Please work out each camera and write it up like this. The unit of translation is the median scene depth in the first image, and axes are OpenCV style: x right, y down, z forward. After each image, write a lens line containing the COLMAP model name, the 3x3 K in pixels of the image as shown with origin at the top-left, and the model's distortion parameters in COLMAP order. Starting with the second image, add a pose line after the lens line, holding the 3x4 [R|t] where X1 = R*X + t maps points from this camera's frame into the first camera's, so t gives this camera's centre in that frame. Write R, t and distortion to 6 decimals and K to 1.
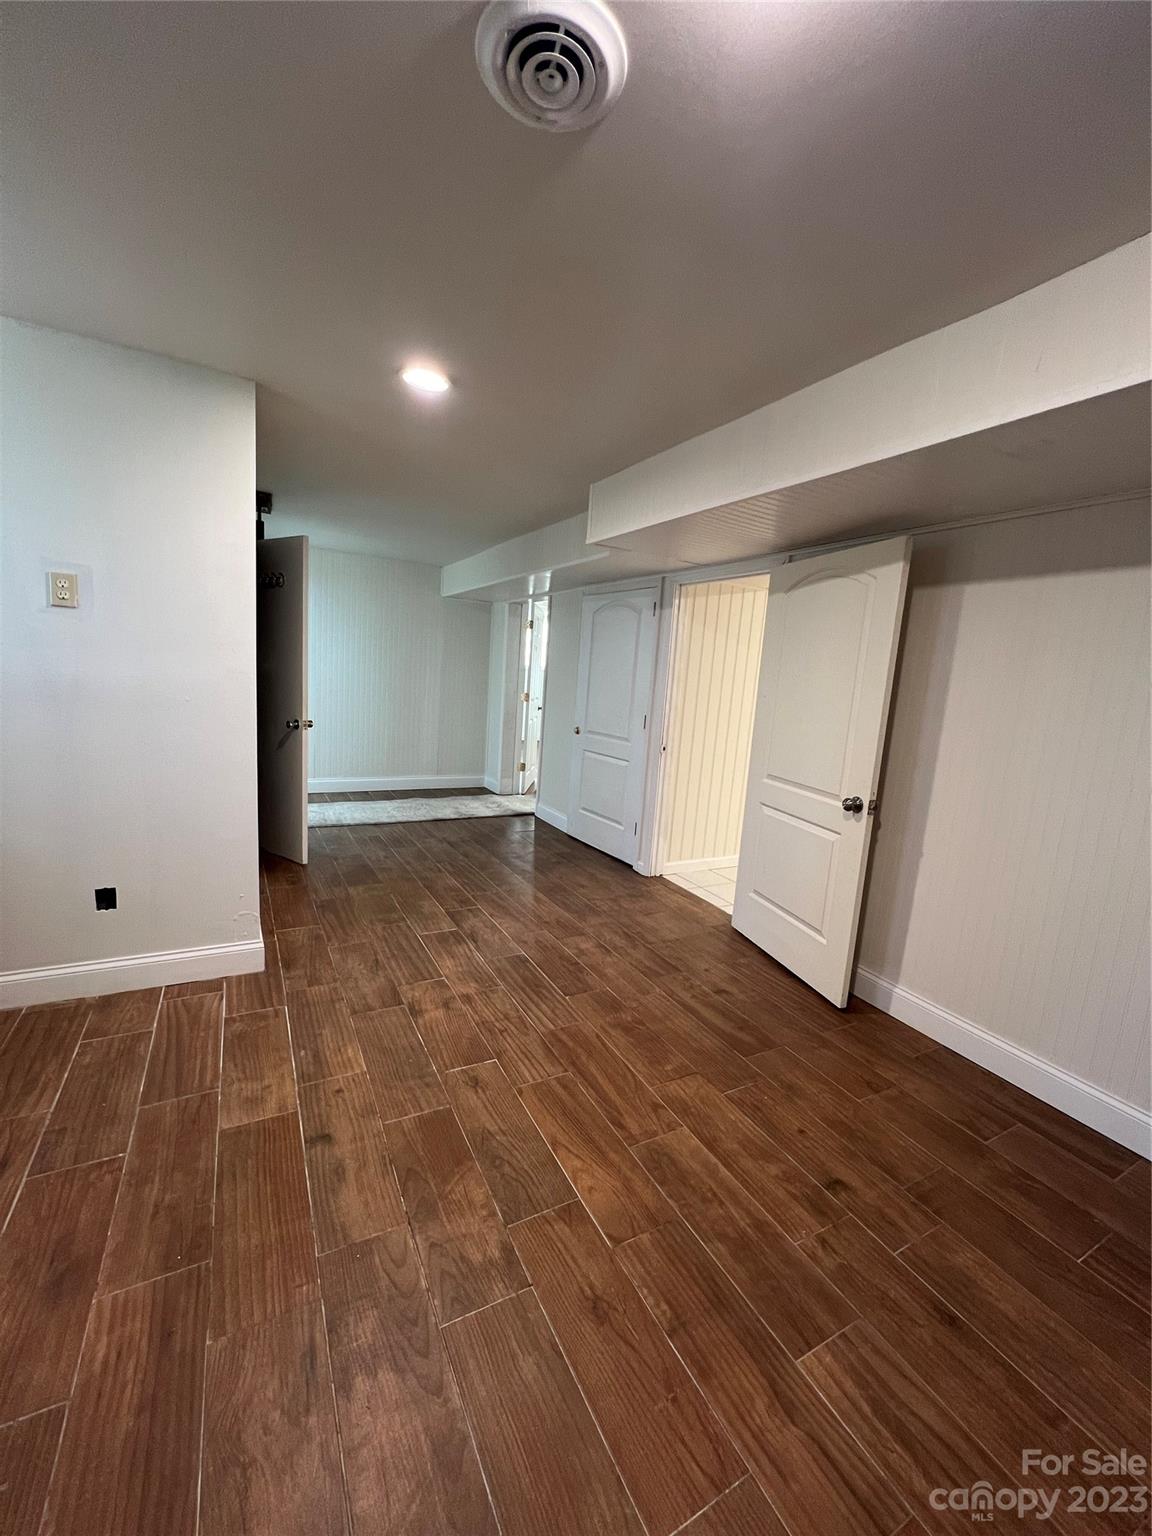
lens RADIAL K [[614.5, 0, 576.0], [0, 614.5, 768.0], [0, 0, 1]] dist [-0.001215, 0.000323]
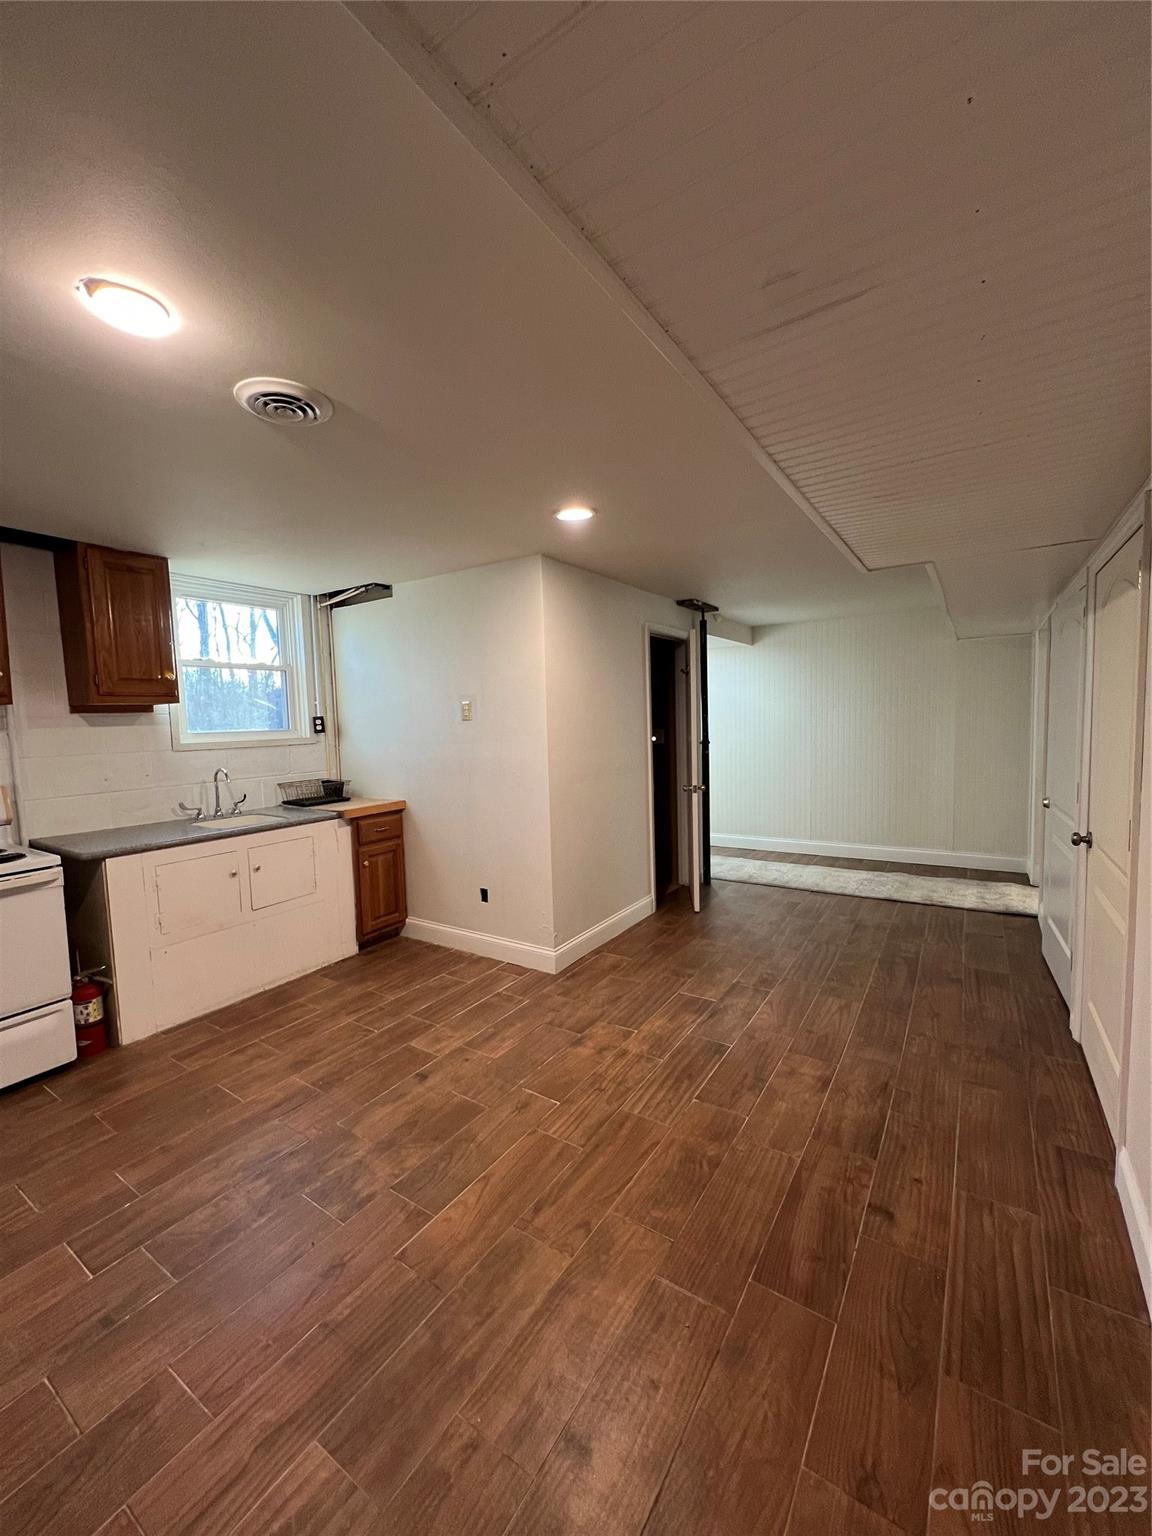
lens RADIAL K [[614.5, 0, 576.0], [0, 614.5, 768.0], [0, 0, 1]] dist [-0.001215, 0.000323]
pose [[0.464546, -0.013273, -0.885449, 0.925423], [-0.072511, 0.995960, -0.052972, -0.061539], [0.882575, 0.088813, 0.461707, 0.521638]]
